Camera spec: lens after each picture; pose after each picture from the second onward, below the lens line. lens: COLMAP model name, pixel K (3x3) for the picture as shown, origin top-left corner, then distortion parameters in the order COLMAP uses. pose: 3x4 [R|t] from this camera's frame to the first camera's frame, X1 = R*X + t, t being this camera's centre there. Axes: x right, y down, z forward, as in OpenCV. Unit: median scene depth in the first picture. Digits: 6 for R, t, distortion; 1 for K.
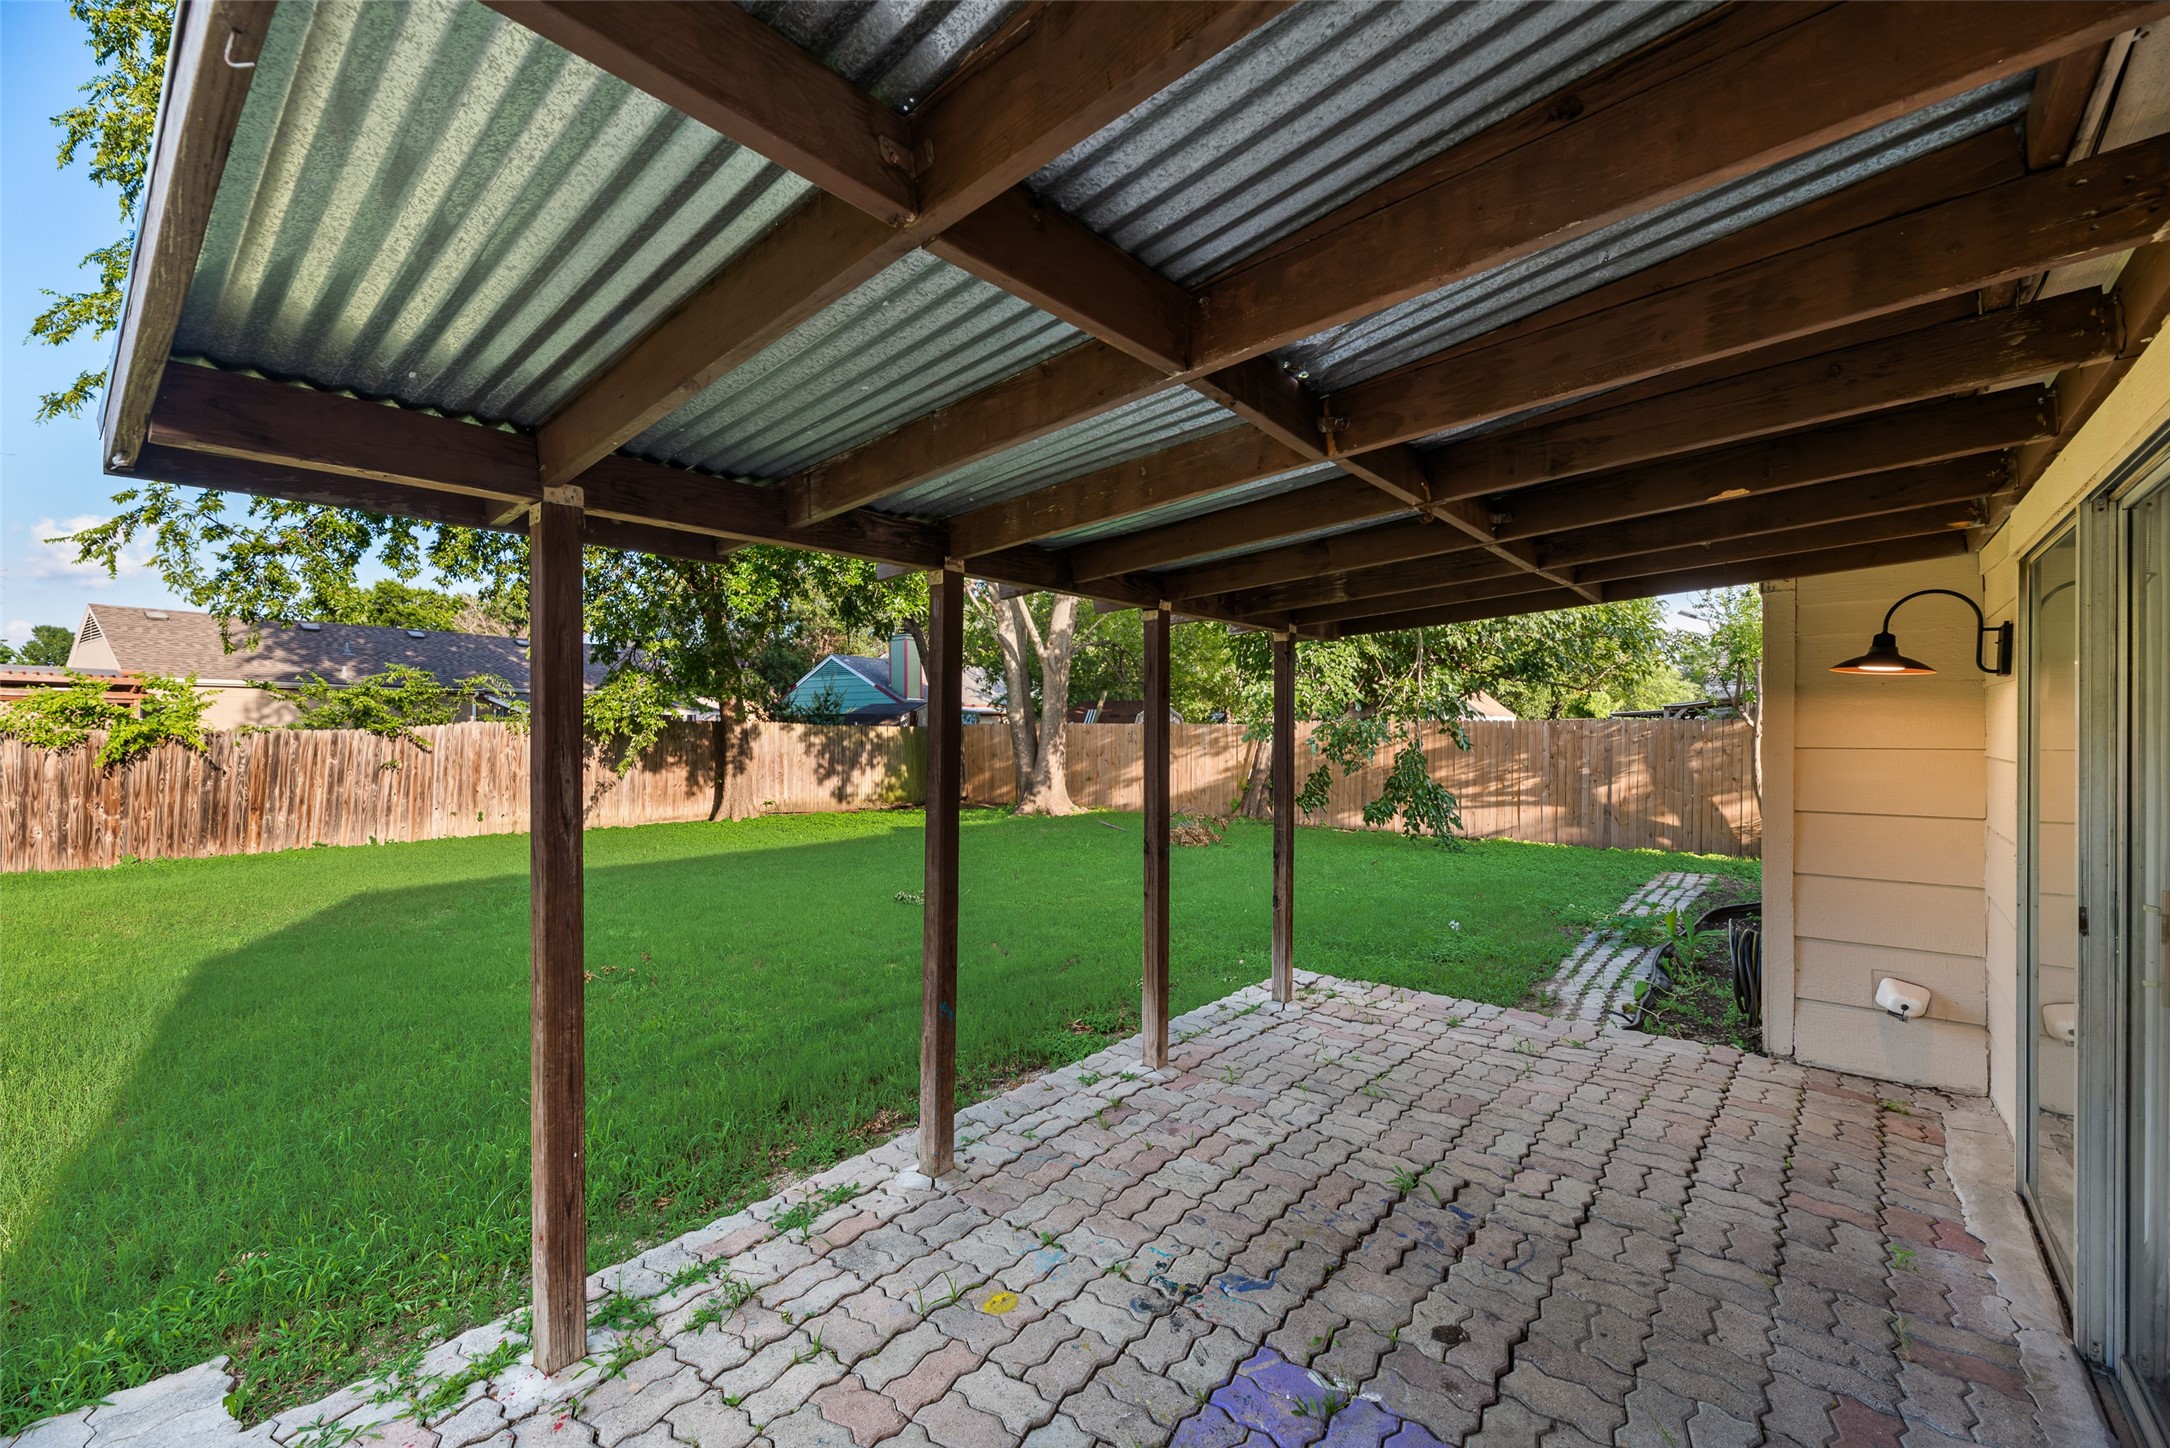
lens RADIAL K [[876.6, 0, 1078.6], [0, 876.6, 726.5], [0, 0, 1]] dist [0.007247, 0.000294]
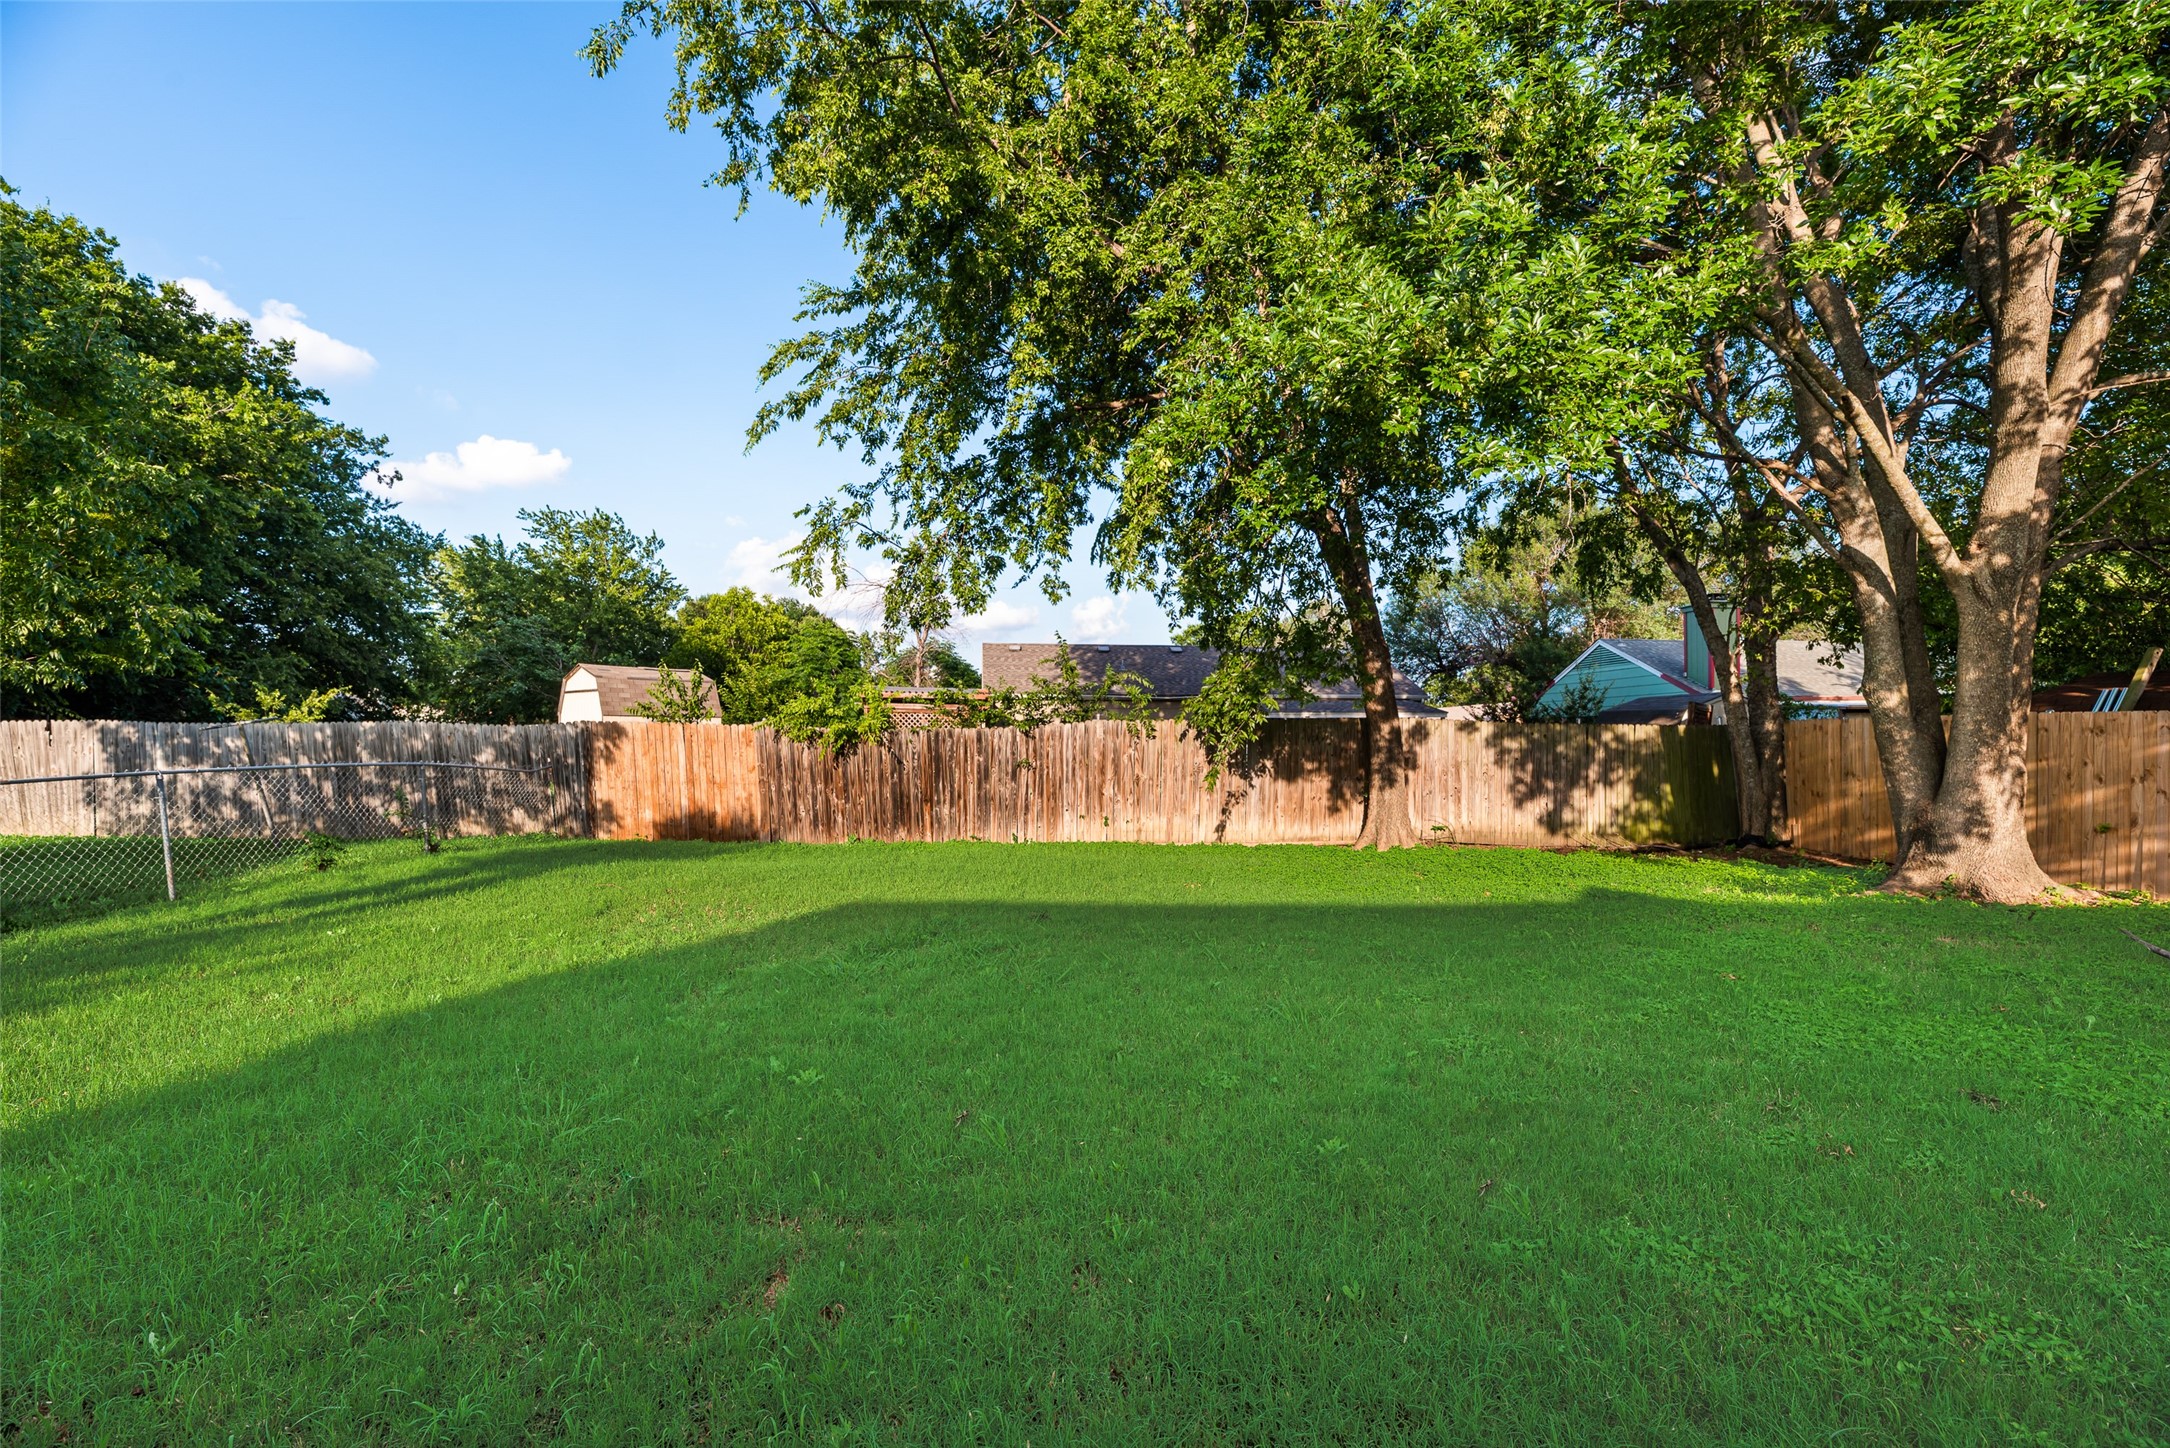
lens RADIAL K [[876.6, 0, 1092.1], [0, 876.6, 732.0], [0, 0, 1]] dist [0.007247, 0.000294]
pose [[0.664587, -0.005830, -0.747188, 0.006423], [0.001004, 0.999976, -0.006909, 0.011411], [0.747210, 0.003841, 0.664577, 0.302262]]
